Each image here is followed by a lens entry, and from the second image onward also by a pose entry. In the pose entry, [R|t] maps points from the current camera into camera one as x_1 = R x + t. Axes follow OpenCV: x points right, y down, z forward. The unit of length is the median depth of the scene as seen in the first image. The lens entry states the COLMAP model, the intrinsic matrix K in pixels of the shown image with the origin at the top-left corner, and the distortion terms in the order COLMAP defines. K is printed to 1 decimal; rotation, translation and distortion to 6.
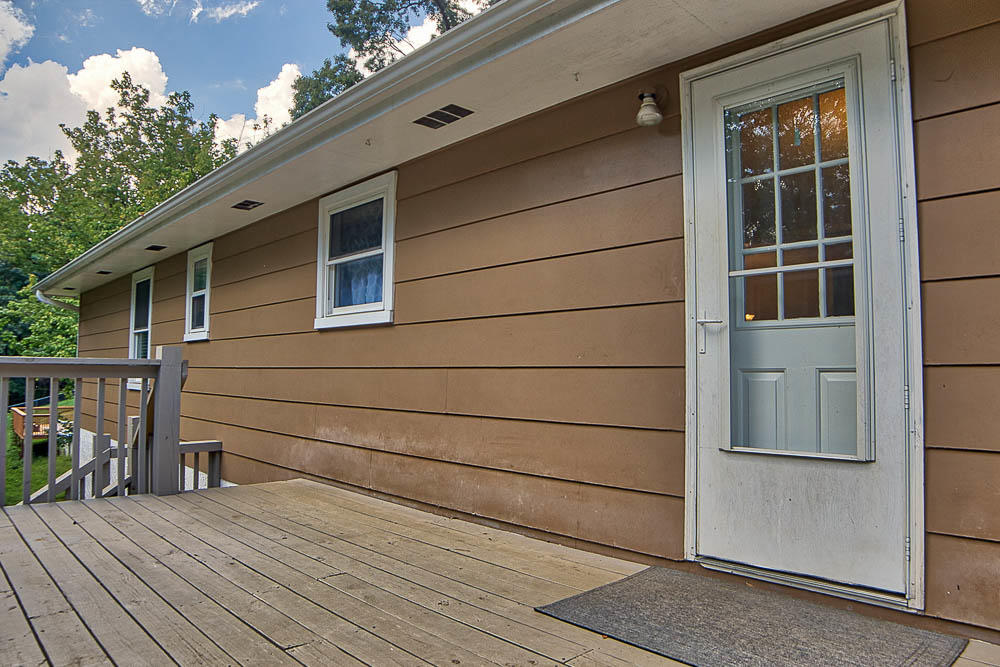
lens RADIAL K [[696.1, 0, 499.9], [0, 696.1, 333.2], [0, 0, 1]] dist [-0.007549, -0.001994]
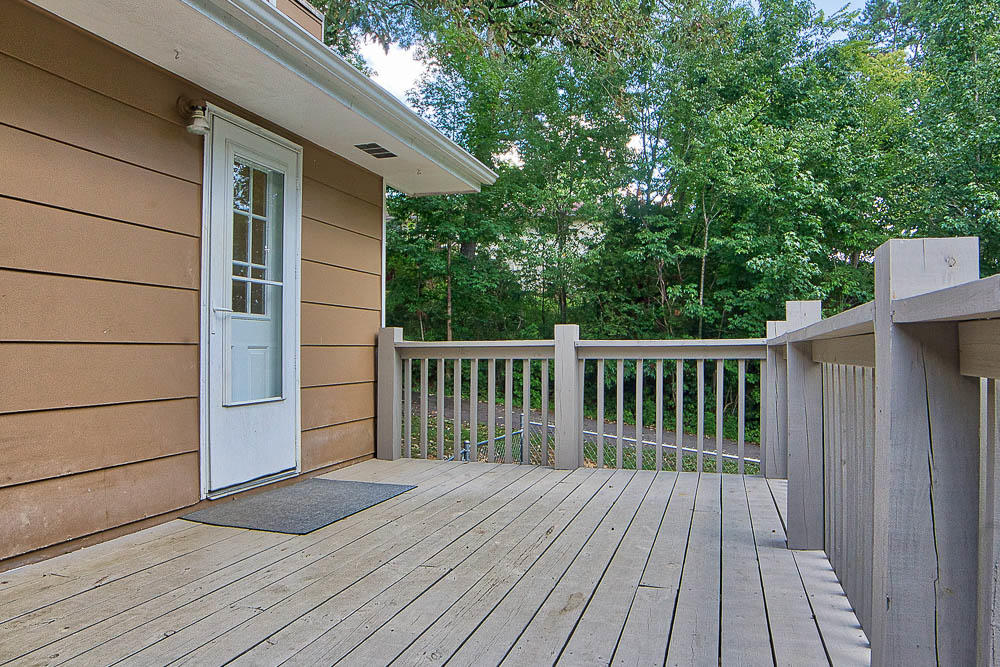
lens RADIAL K [[696.1, 0, 500.1], [0, 696.1, 336.4], [0, 0, 1]] dist [-0.007549, -0.001994]
pose [[-0.453602, 0.012691, 0.891114, -1.157548], [-0.053956, 0.997673, -0.041674, 0.061708], [-0.889570, -0.066984, -0.451861, 1.184837]]
